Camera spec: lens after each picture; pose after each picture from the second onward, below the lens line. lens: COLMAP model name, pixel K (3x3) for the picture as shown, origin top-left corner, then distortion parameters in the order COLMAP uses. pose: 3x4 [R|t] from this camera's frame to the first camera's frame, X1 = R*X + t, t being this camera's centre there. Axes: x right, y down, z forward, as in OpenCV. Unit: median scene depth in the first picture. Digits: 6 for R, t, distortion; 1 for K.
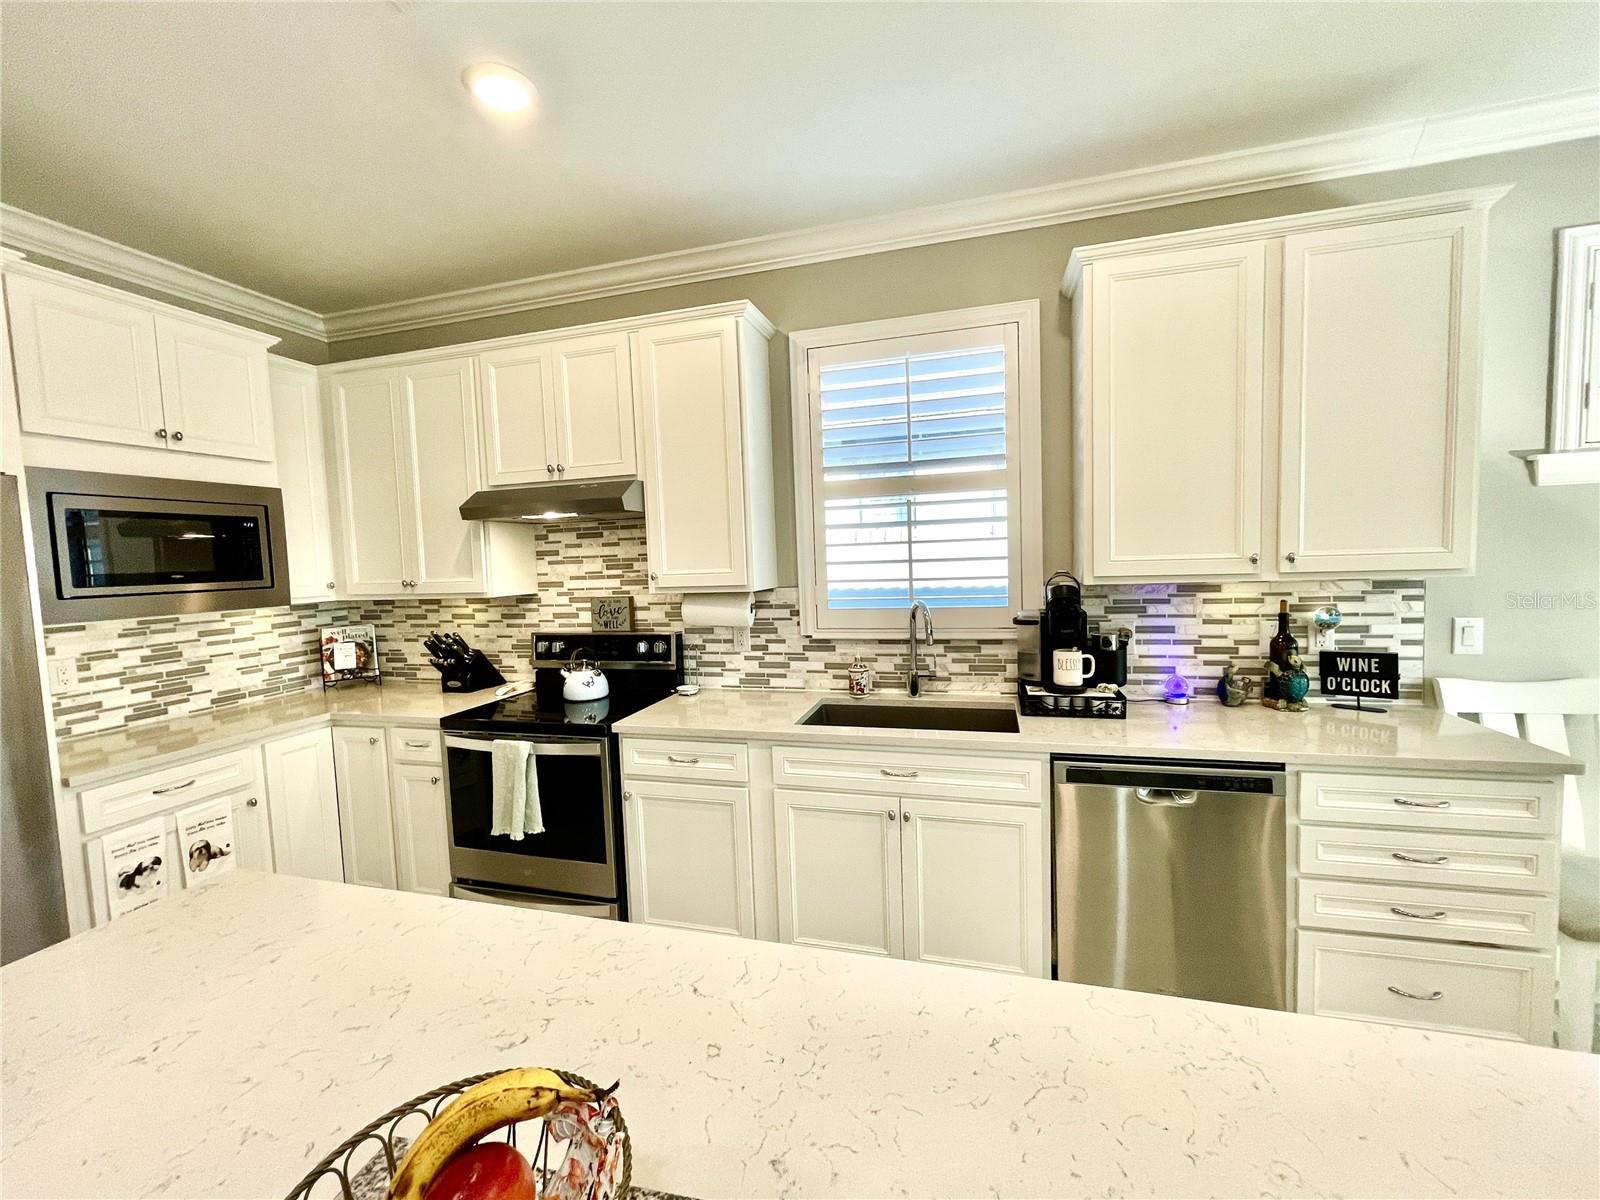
lens RADIAL K [[646.0, 0, 801.9], [0, 646.0, 597.9], [0, 0, 1]] dist [-0.001070, 0.000020]
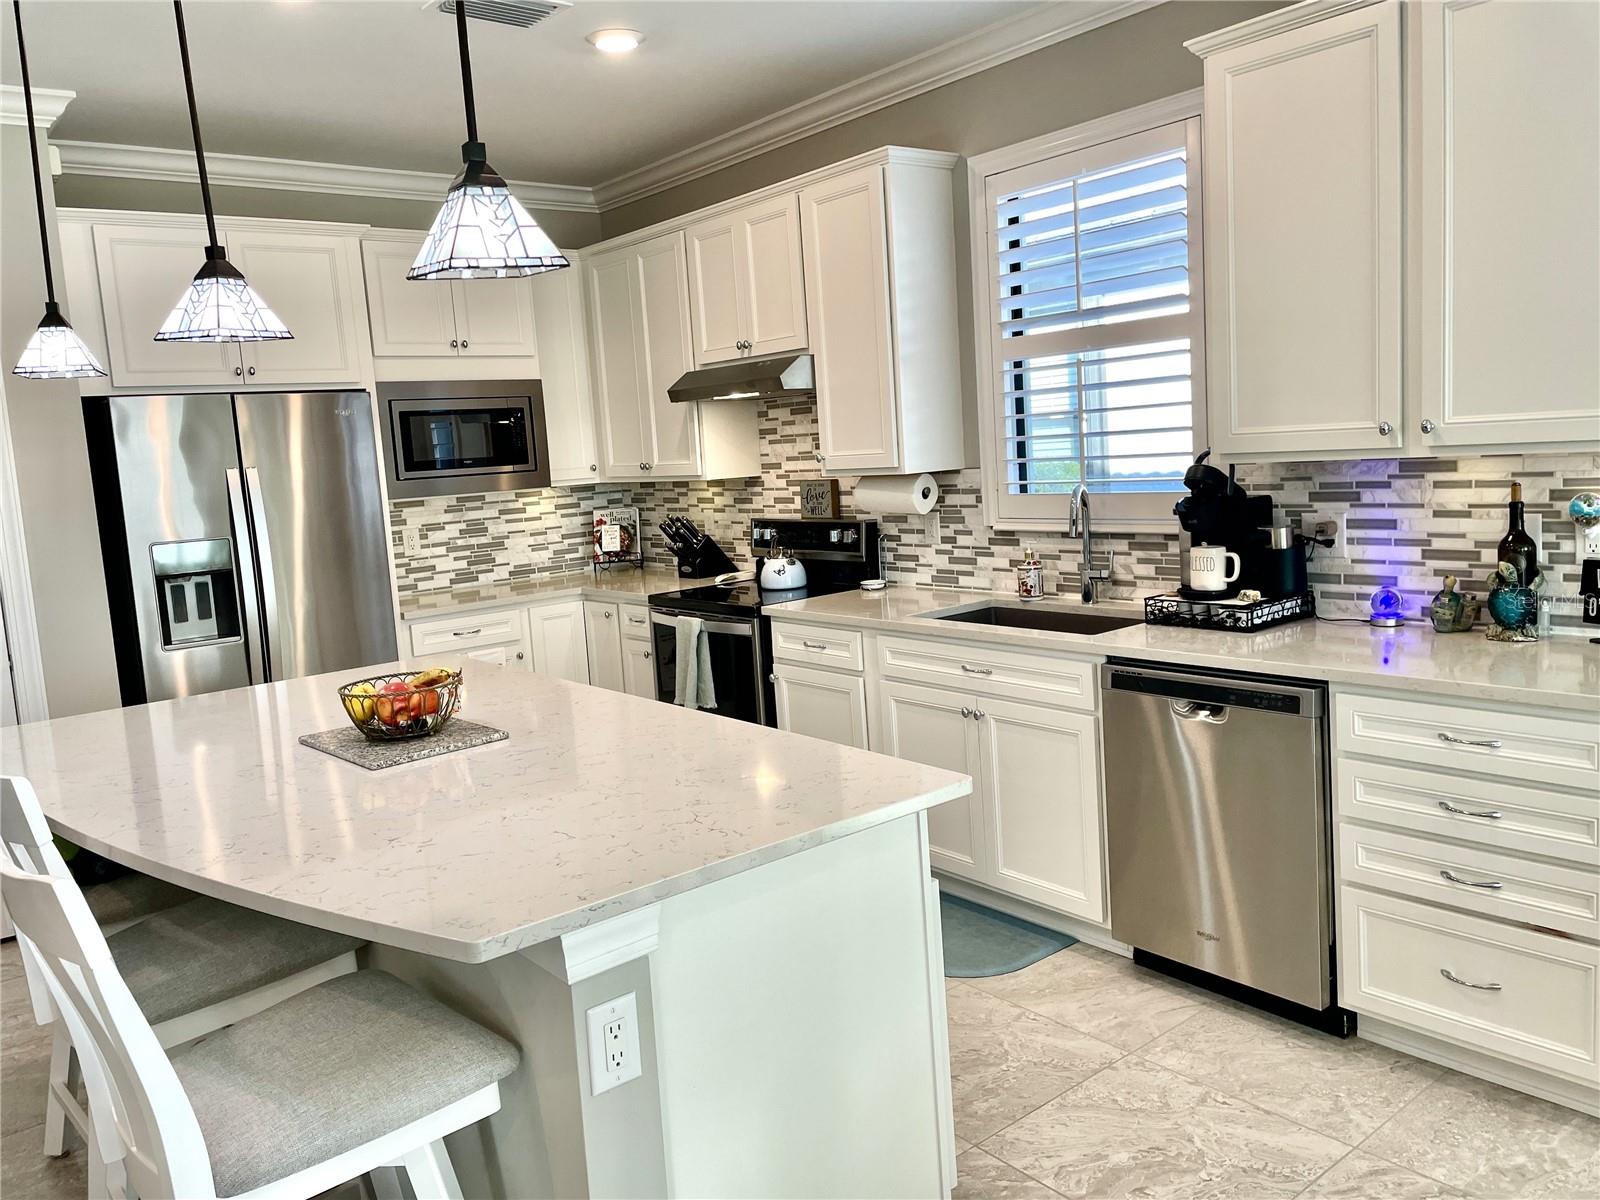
lens RADIAL K [[1205.4, 0, 808.4], [0, 1205.4, 581.6], [0, 0, 1]] dist [0.090458, -0.119488]
pose [[0.820536, 0.048894, -0.569500, 0.740810], [-0.002135, 0.996590, 0.082485, 0.001391], [0.571591, -0.066466, 0.817842, -0.438163]]
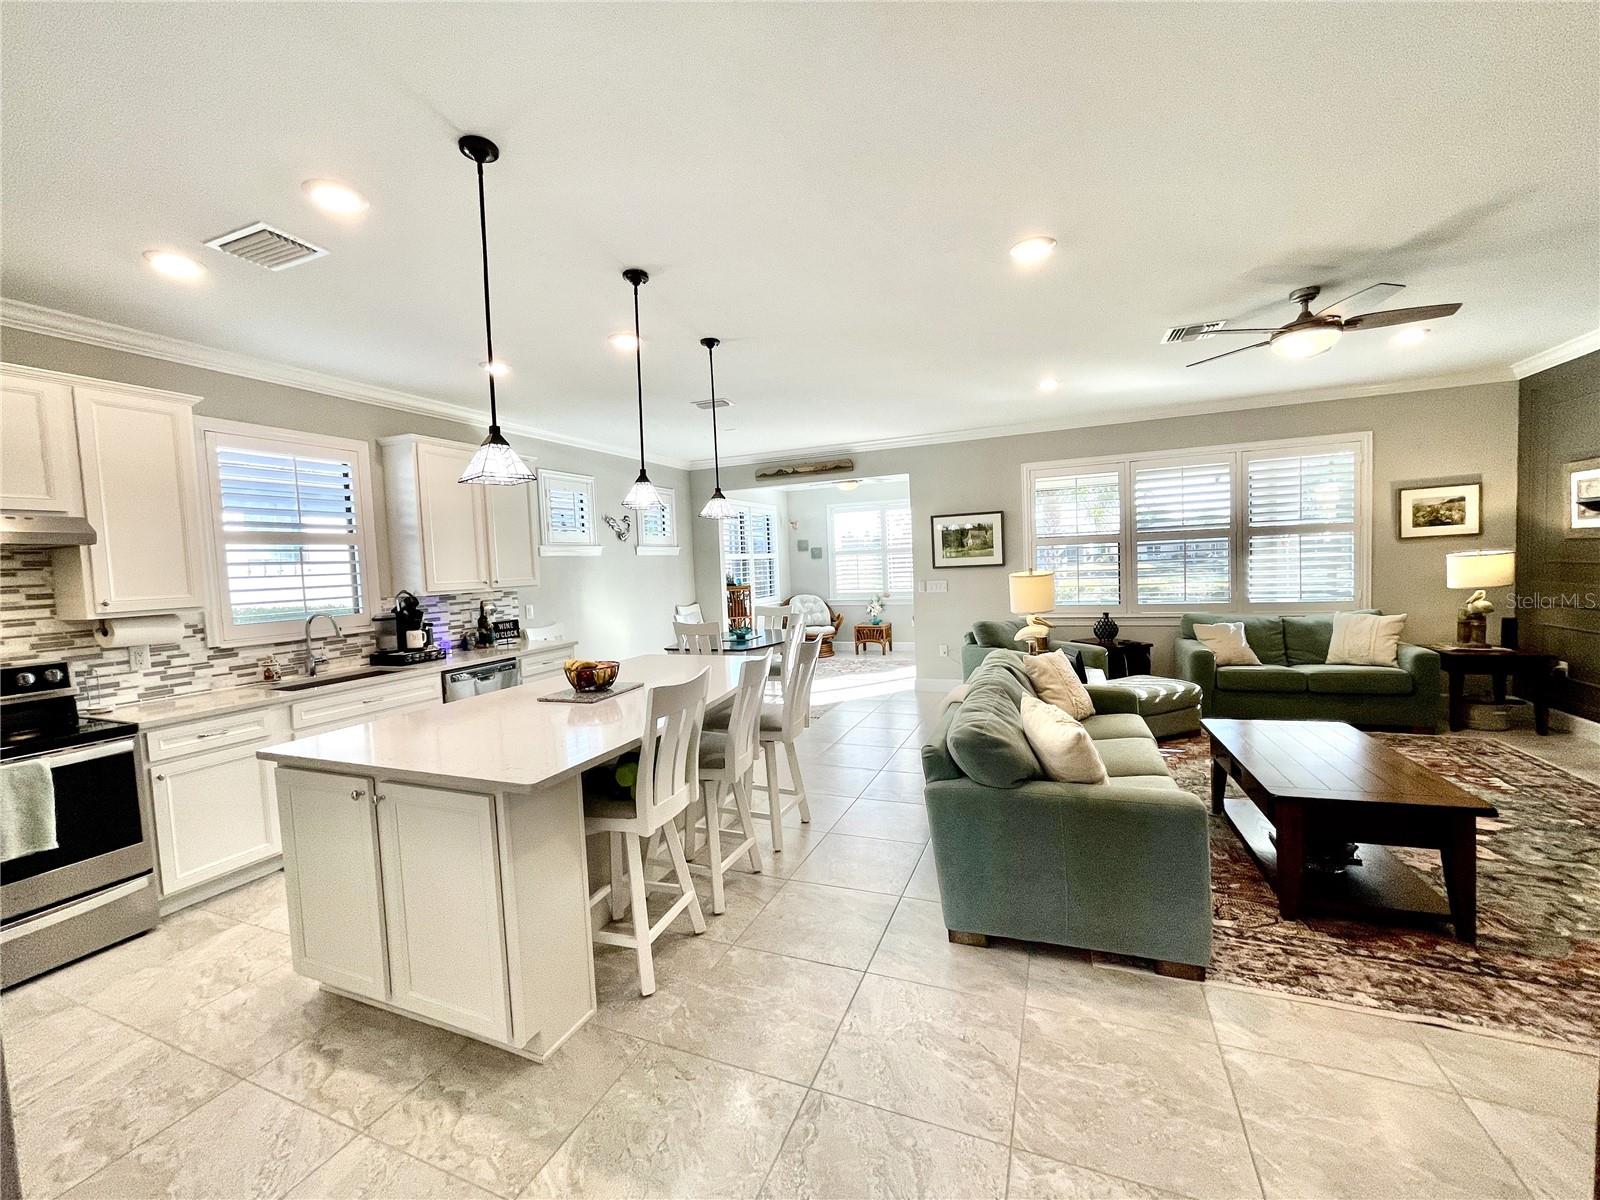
lens RADIAL K [[646.0, 0, 801.9], [0, 646.0, 597.9], [0, 0, 1]] dist [-0.001070, 0.000020]
pose [[0.121726, -0.024412, 0.992263, -1.176889], [0.105492, 0.994353, 0.011522, 0.072546], [-0.986942, 0.103273, 0.123614, -0.345807]]
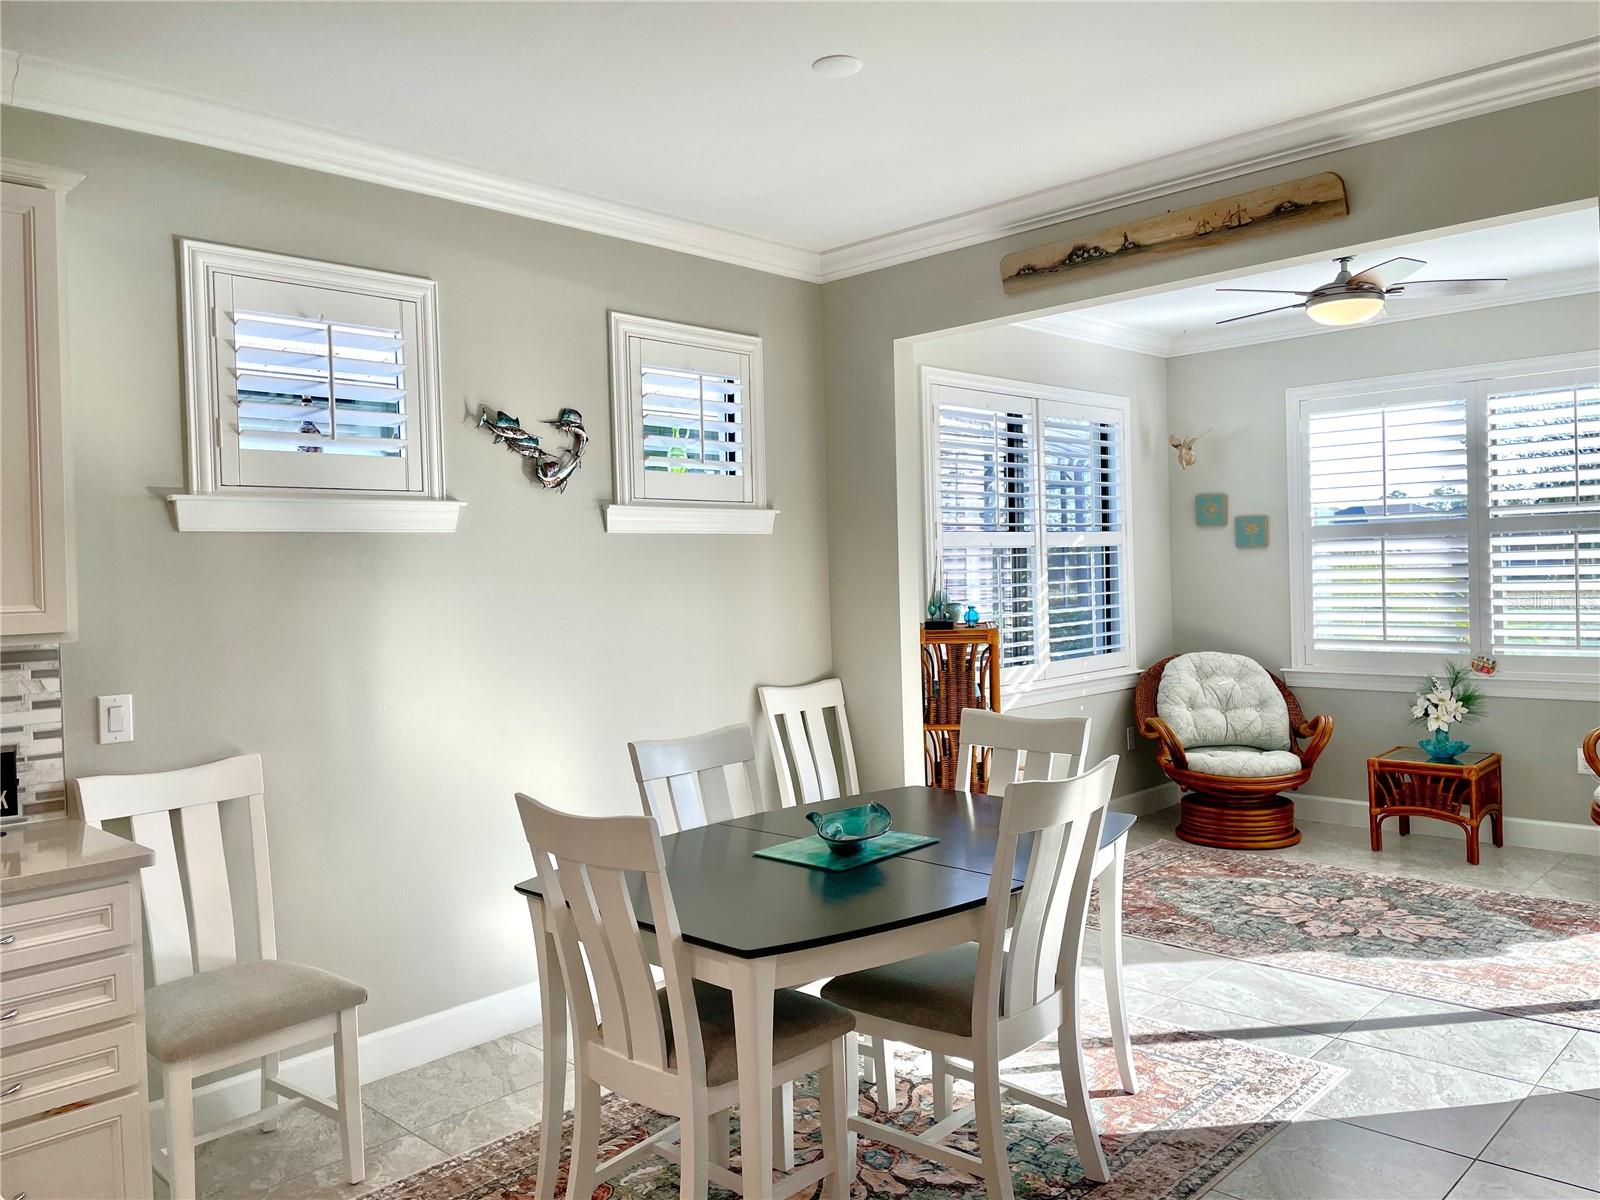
lens RADIAL K [[1205.4, 0, 808.4], [0, 1205.4, 581.6], [0, 0, 1]] dist [0.090458, -0.119488]
pose [[0.475610, 0.012361, 0.879569, 0.106225], [0.072668, 0.995932, -0.053290, 0.027358], [-0.876650, 0.089262, 0.472777, -0.358125]]
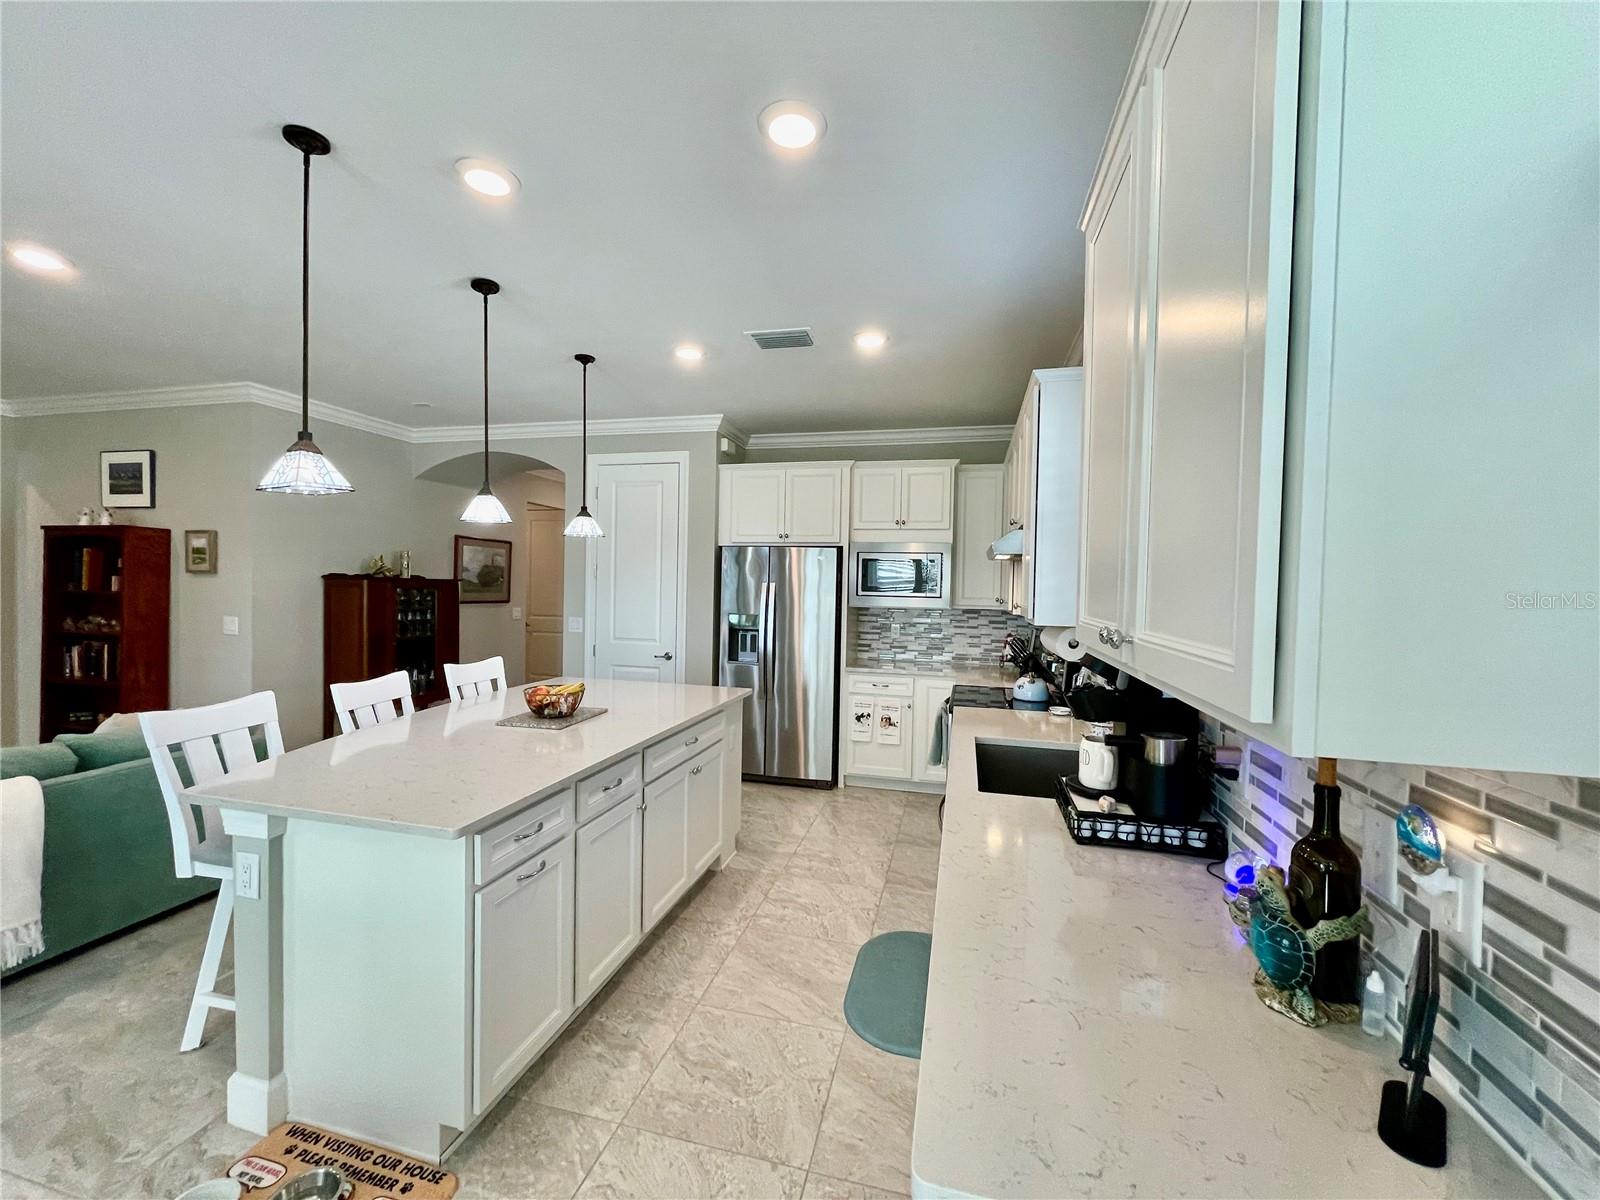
lens RADIAL K [[646.0, 0, 801.9], [0, 646.0, 597.9], [0, 0, 1]] dist [-0.001070, 0.000020]
pose [[0.023507, 0.055624, -0.998175, 0.972597], [-0.087504, 0.994733, 0.053371, -0.076231], [0.995887, 0.086090, 0.028251, 0.539108]]
